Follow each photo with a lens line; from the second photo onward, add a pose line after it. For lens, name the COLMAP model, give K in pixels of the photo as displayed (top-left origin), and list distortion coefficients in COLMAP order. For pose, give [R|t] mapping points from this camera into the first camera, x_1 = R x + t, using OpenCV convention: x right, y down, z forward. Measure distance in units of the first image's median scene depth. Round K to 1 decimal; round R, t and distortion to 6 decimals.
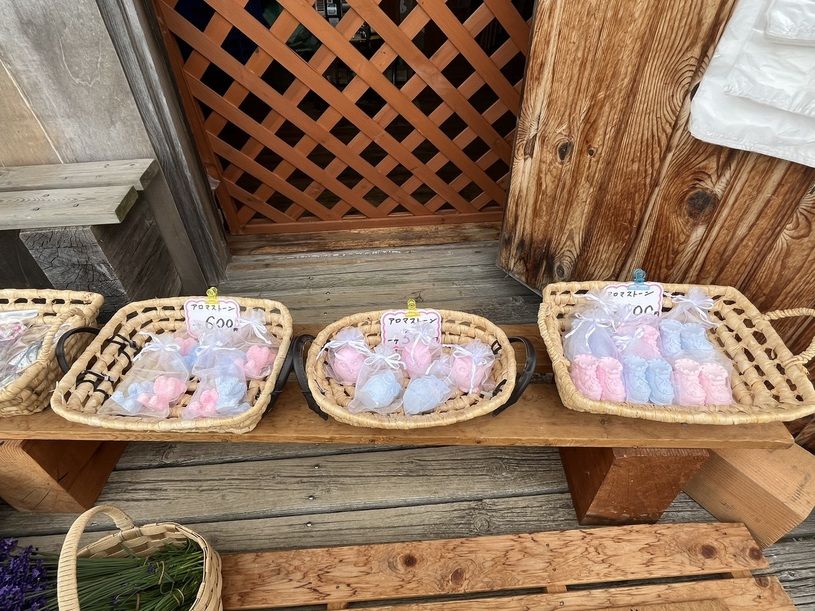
lens RADIAL K [[435.4, 0, 407.2], [0, 435.4, 305.4], [0, 0, 1]] dist [-0.002801, -0.000686]
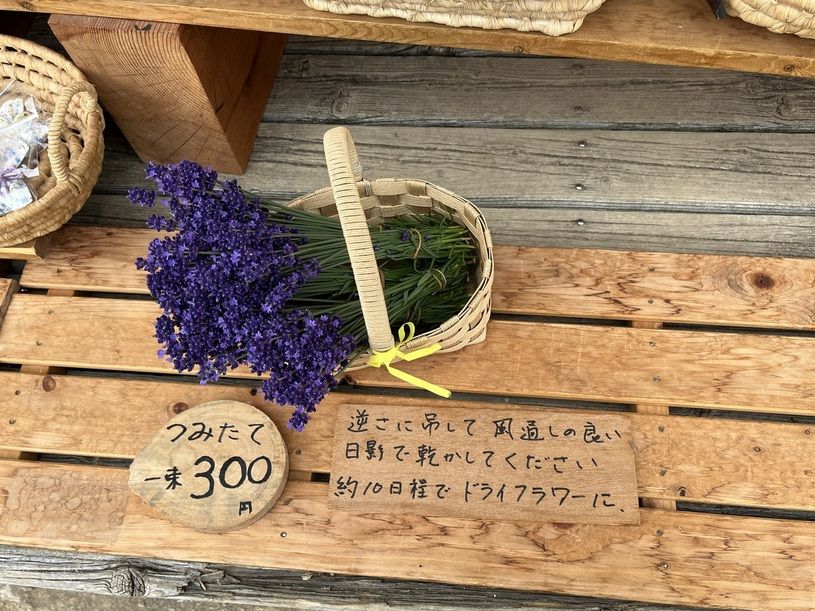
lens RADIAL K [[657.9, 0, 407.6], [0, 657.9, 304.9], [0, 0, 1]] dist [0.024715, -0.004095]
pose [[0.989030, 0.116064, -0.091366, -0.374909], [-0.065845, 0.900108, 0.430662, 0.207991], [0.132224, -0.419922, 0.897877, 0.035198]]
